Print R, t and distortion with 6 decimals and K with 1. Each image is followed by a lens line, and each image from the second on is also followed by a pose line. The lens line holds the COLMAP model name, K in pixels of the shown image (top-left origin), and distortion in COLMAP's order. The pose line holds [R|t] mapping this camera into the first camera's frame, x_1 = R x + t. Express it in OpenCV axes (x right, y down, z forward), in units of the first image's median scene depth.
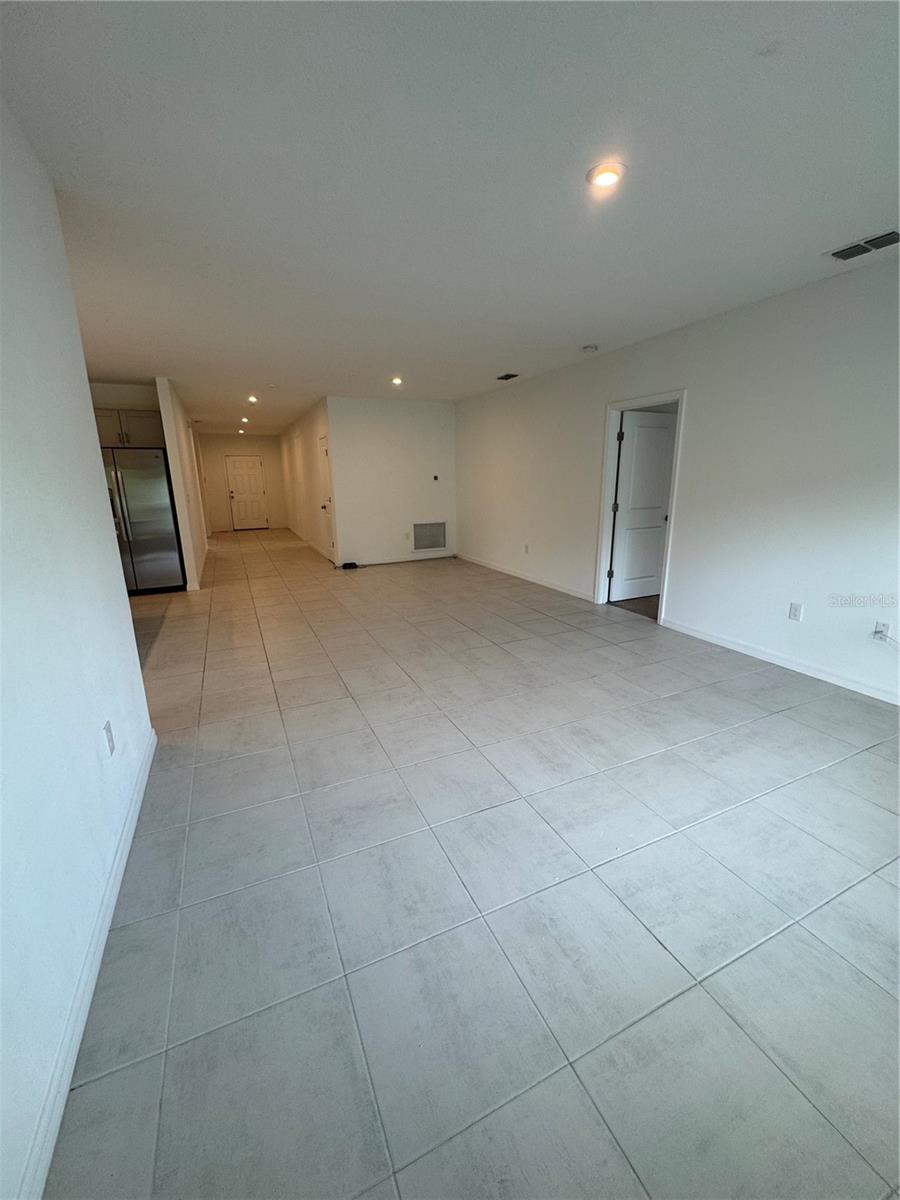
lens RADIAL K [[480.3, 0, 447.9], [0, 480.3, 602.5], [0, 0, 1]] dist [-0.003239, -0.000041]
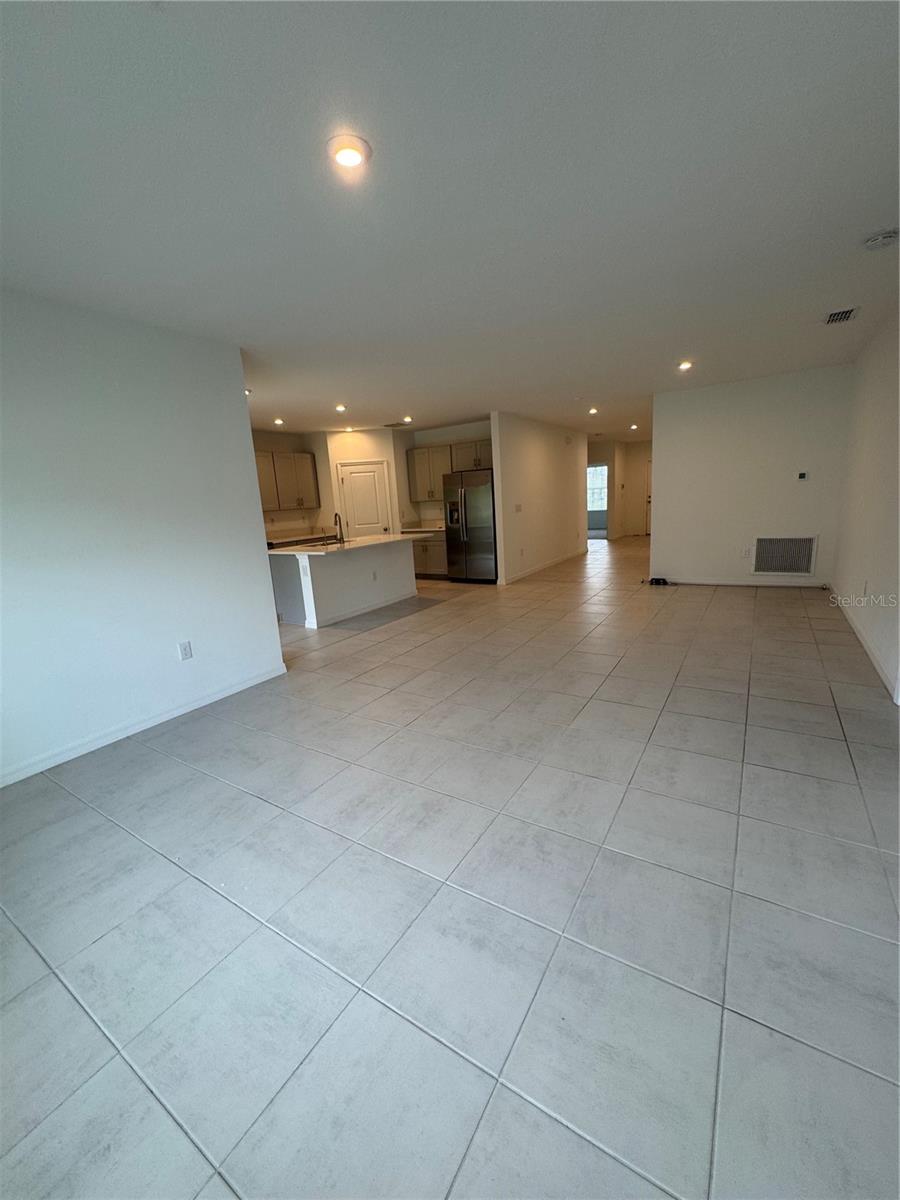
lens RADIAL K [[480.3, 0, 445.9], [0, 480.3, 596.2], [0, 0, 1]] dist [-0.003239, -0.000041]
pose [[0.536808, 0.147854, -0.830648, 0.706942], [-0.159238, 0.984586, 0.072346, -0.113102], [0.828541, 0.093435, 0.552078, 0.415206]]
